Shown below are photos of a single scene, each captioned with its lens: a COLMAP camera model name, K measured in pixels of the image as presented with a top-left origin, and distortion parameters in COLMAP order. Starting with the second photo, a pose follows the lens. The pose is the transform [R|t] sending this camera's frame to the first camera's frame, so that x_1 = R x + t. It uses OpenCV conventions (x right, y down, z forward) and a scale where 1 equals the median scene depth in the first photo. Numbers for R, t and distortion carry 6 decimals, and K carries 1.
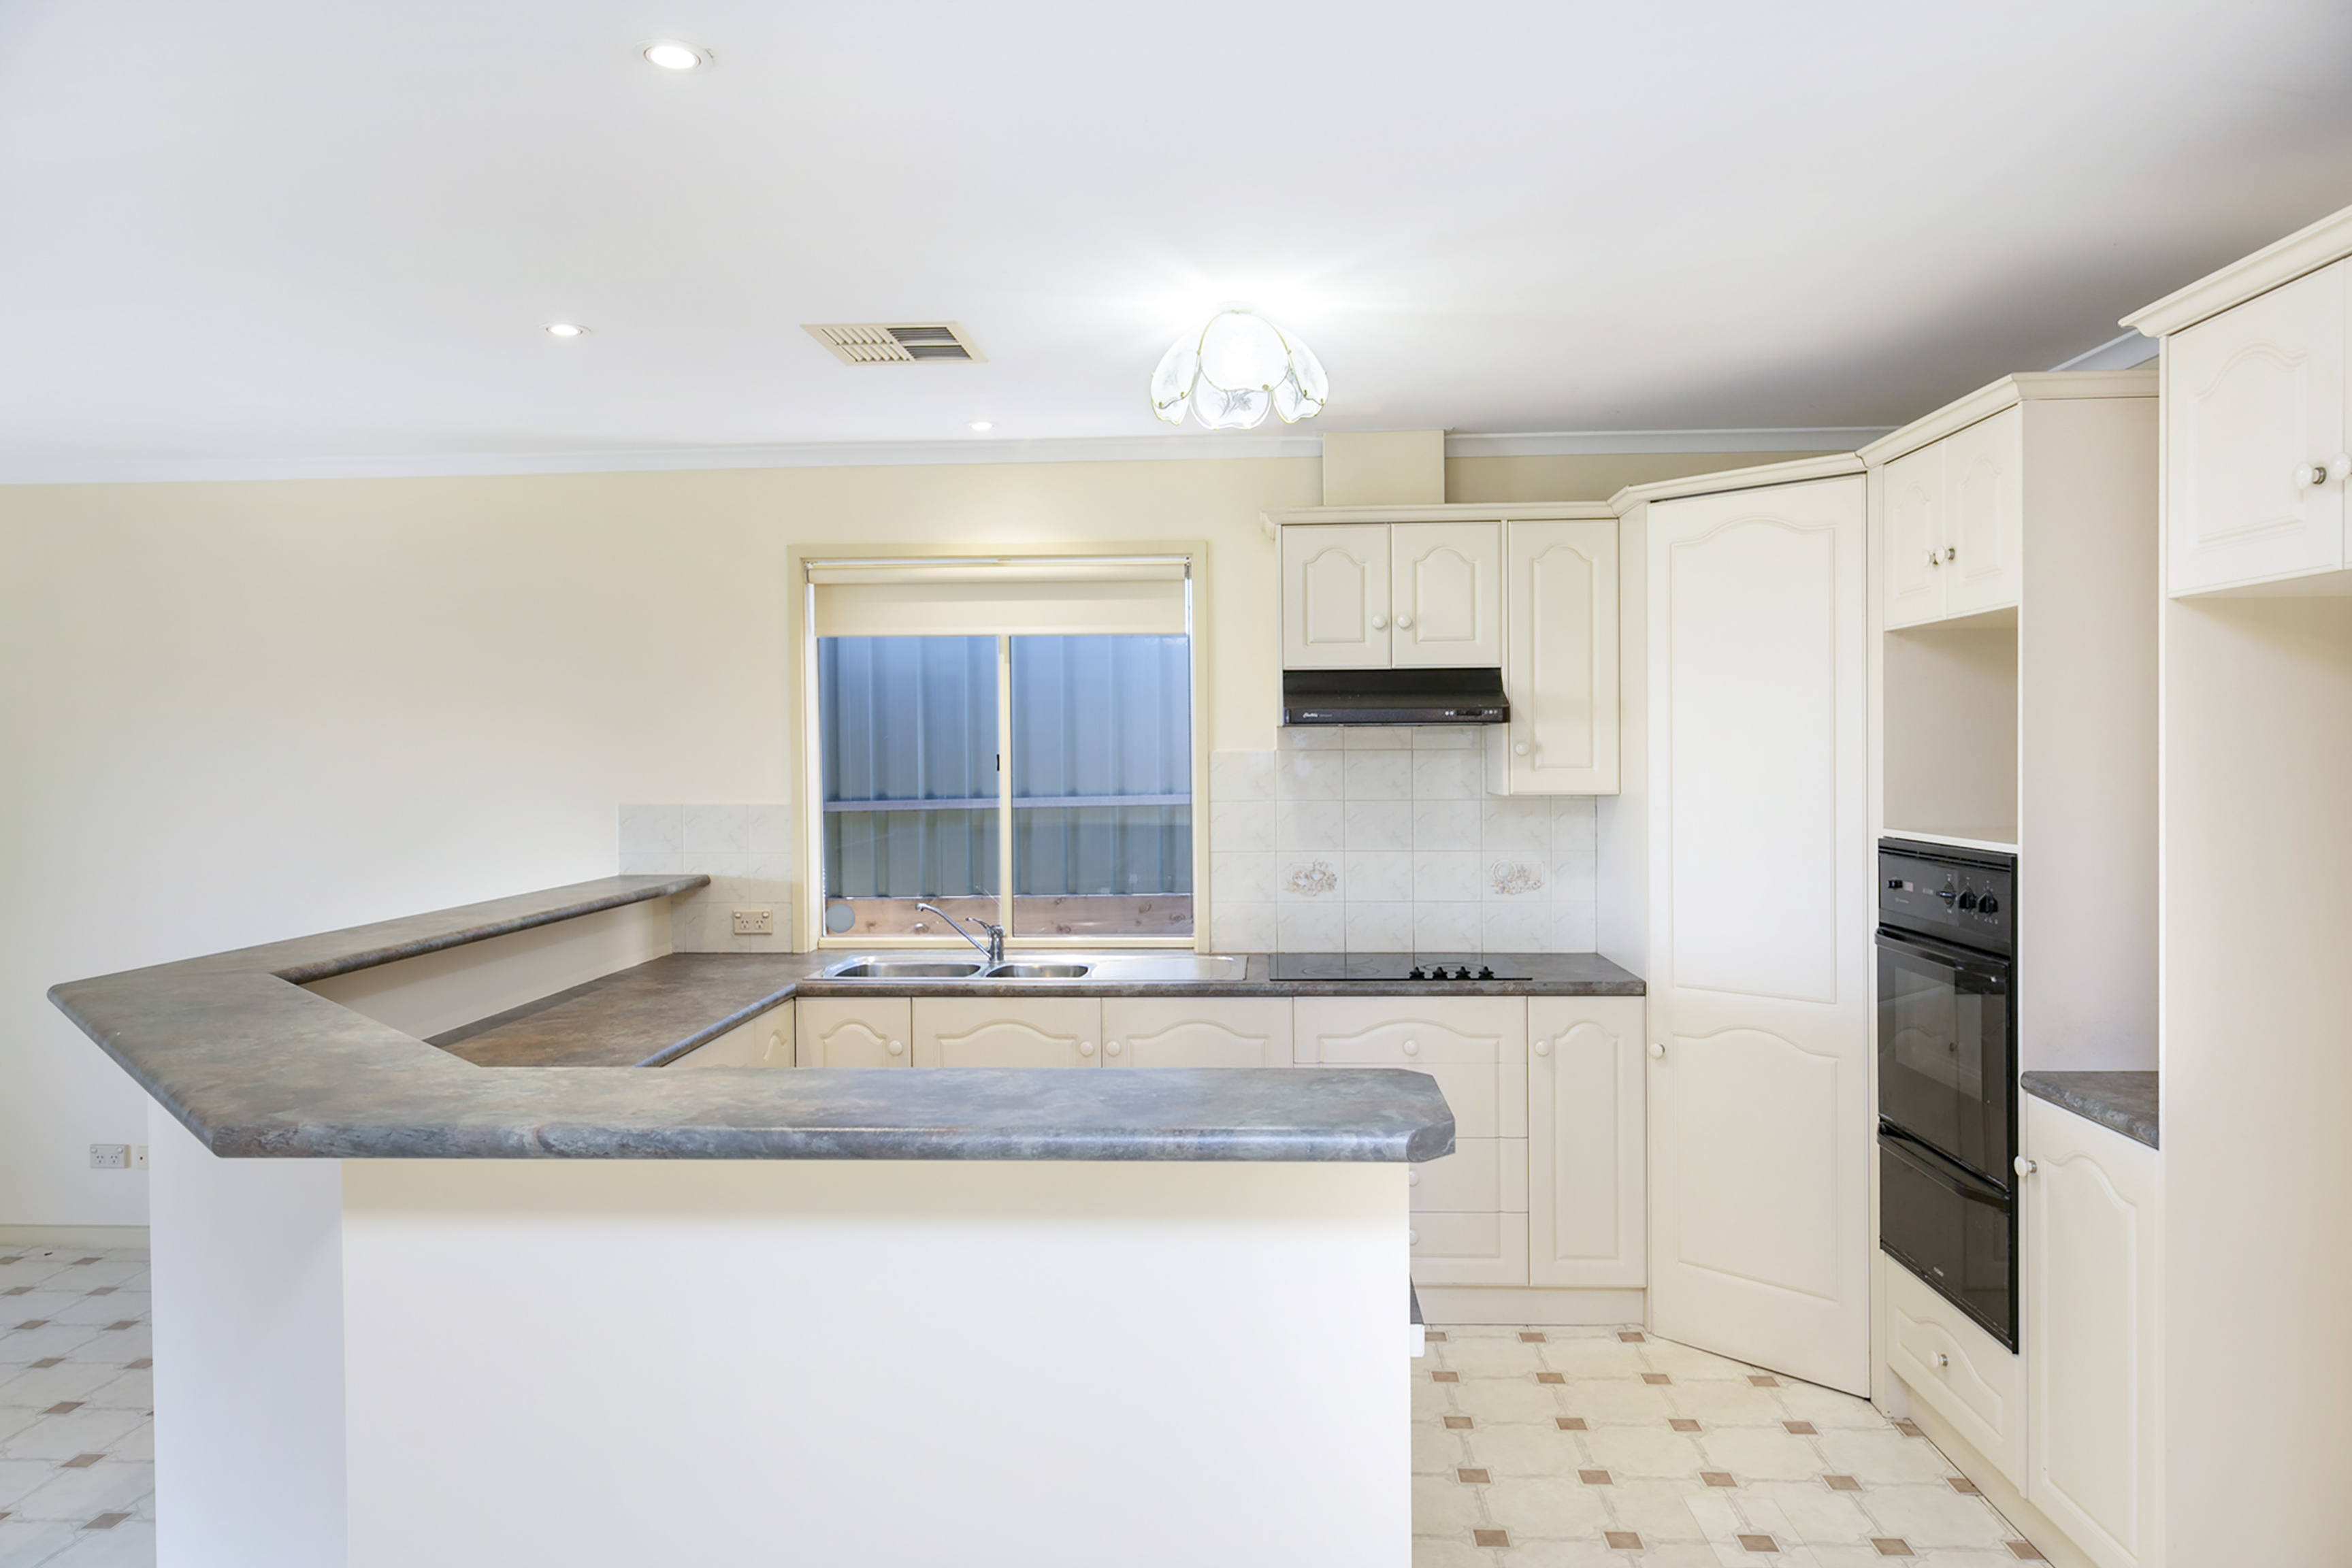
lens RADIAL K [[1580.3, 0, 1174.8], [0, 1580.3, 778.7], [0, 0, 1]] dist [-0.004270, -0.000074]
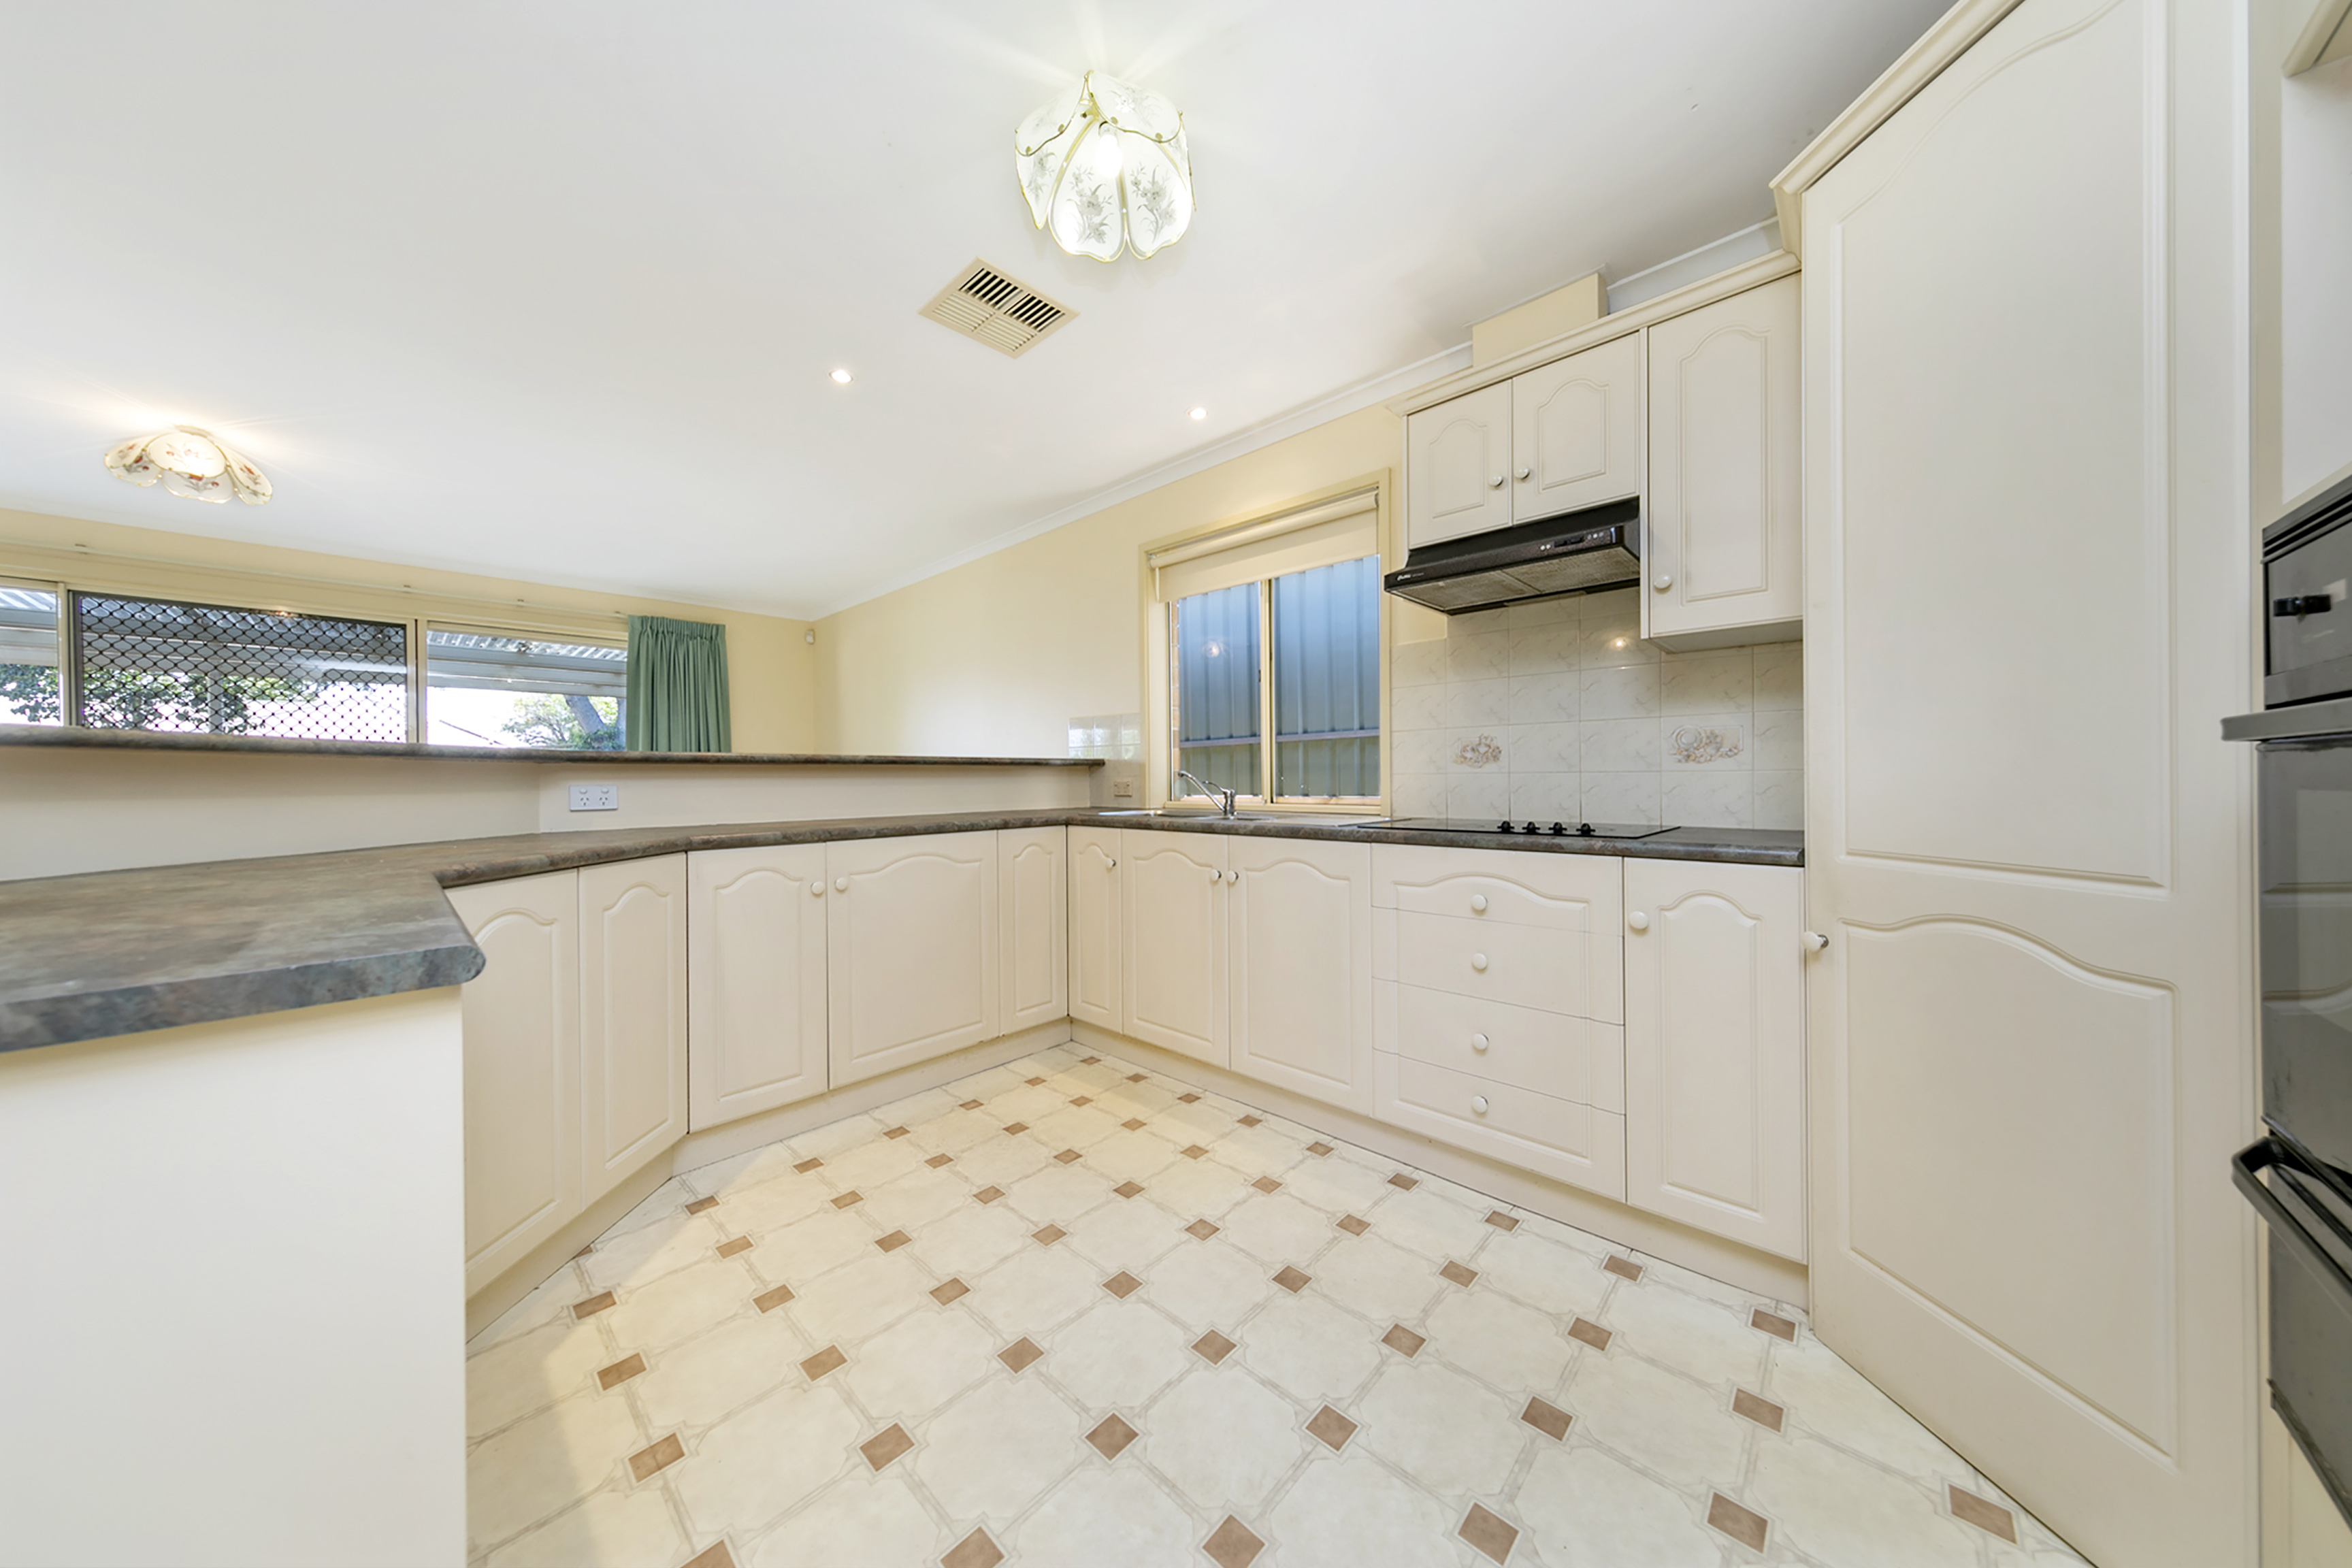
lens RADIAL K [[750.9, 0, 1175.9], [0, 750.9, 781.8], [0, 0, 1]] dist [0.001823, 0.000064]
pose [[0.762594, 0.005758, -0.646851, 0.293579], [-0.013693, 0.999880, -0.007242, 0.101666], [0.646732, 0.014380, 0.762582, 0.528808]]
